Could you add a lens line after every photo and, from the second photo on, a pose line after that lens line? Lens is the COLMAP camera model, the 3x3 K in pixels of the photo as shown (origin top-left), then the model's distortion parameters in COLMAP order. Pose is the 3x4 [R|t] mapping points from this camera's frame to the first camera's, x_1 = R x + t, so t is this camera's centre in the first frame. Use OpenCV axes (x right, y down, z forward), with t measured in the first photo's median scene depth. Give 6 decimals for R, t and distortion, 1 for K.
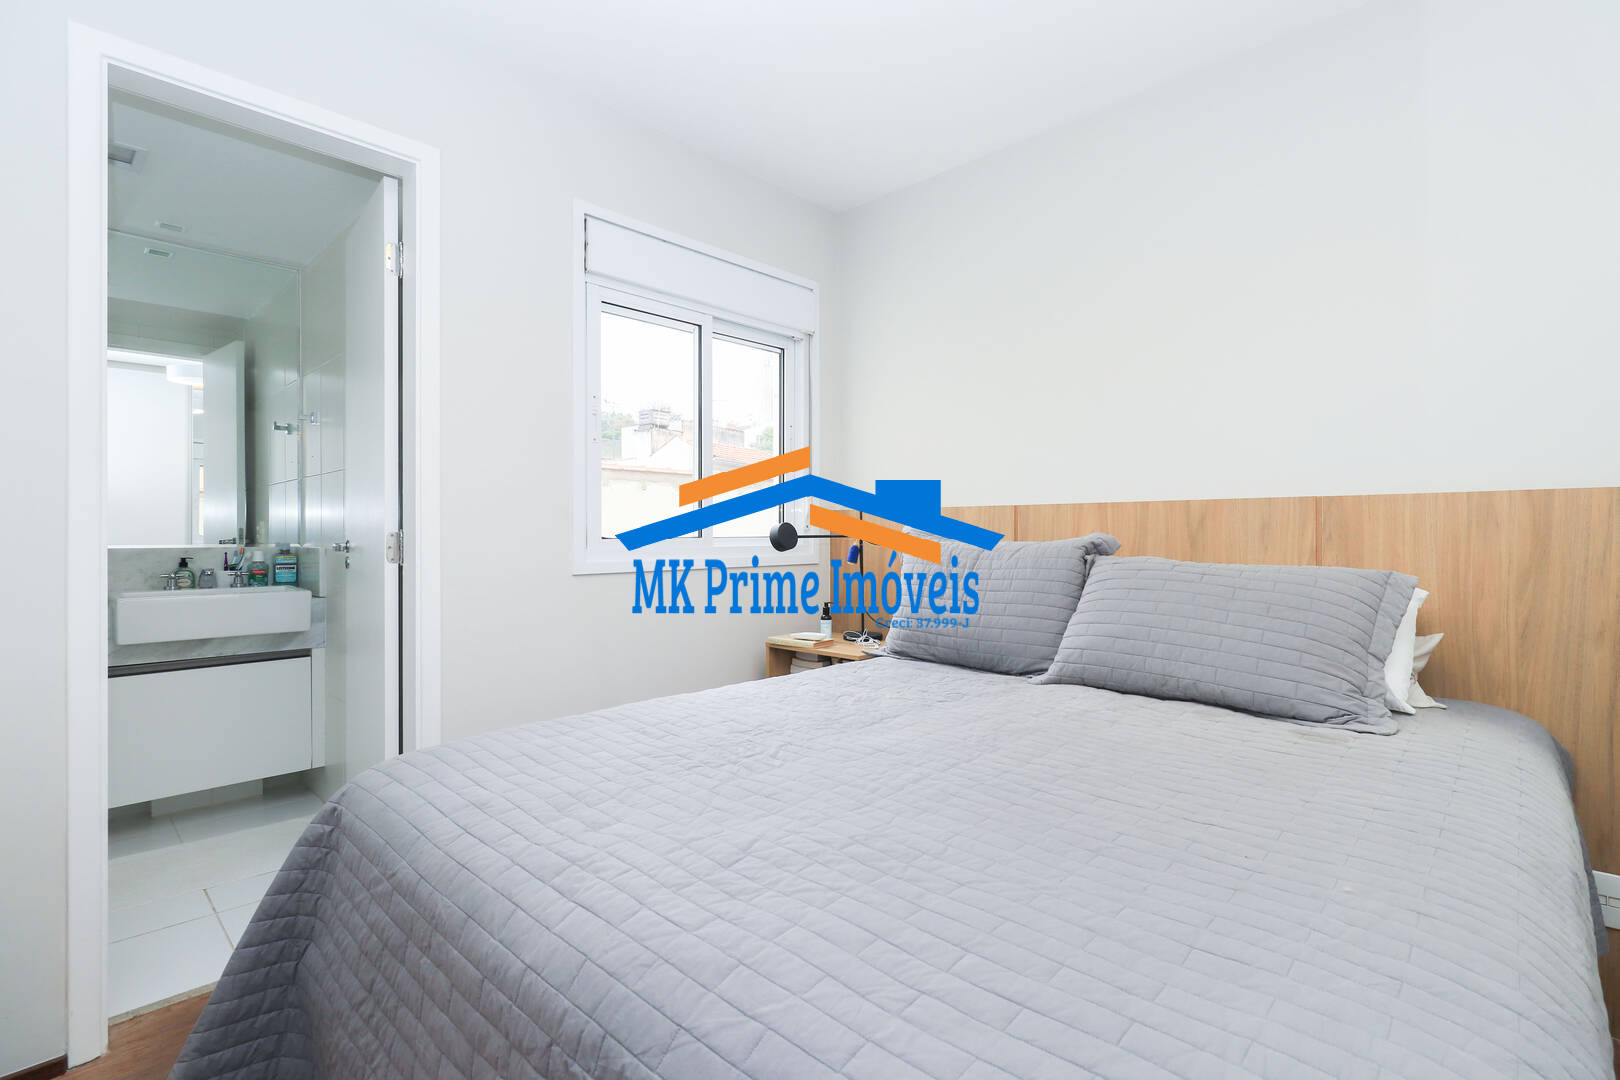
lens RADIAL K [[752.6, 0, 841.4], [0, 752.6, 539.4], [0, 0, 1]] dist [0.002271, -0.001289]
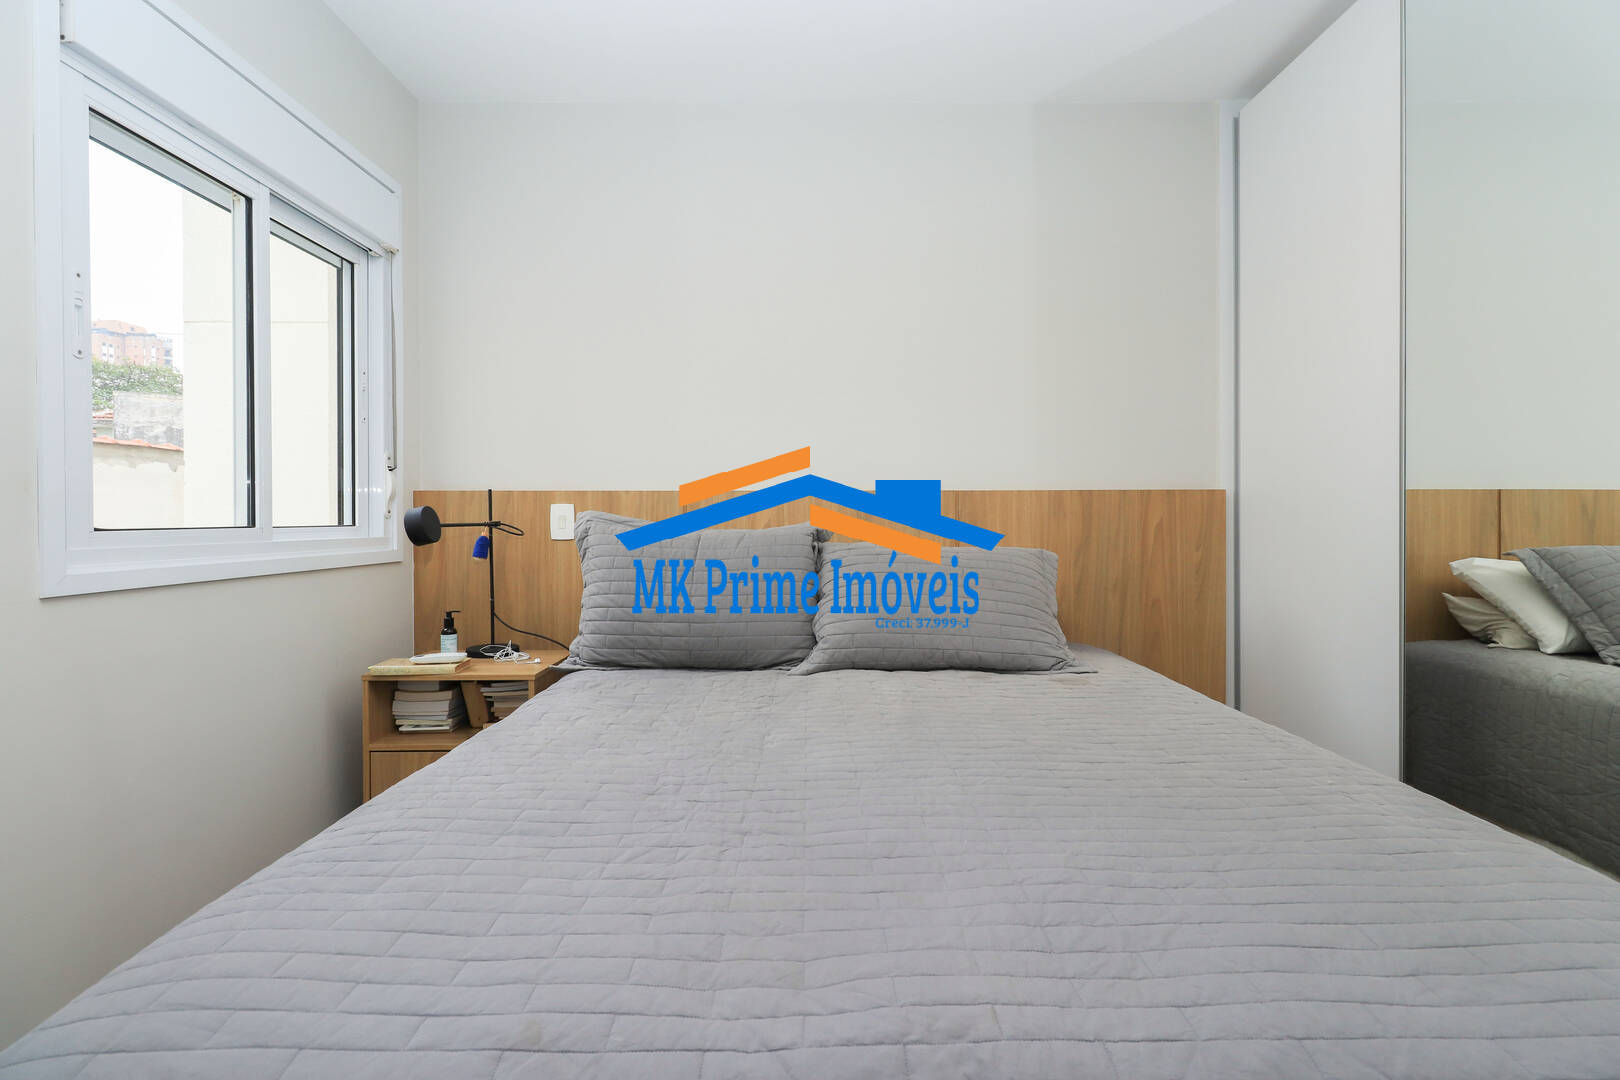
lens RADIAL K [[752.6, 0, 812.3], [0, 752.6, 529.4], [0, 0, 1]] dist [0.002271, -0.001289]
pose [[0.726534, -0.009134, 0.687070, -0.454321], [0.007857, 0.999957, 0.004985, -0.000588], [-0.687086, 0.001776, 0.726574, 0.323590]]
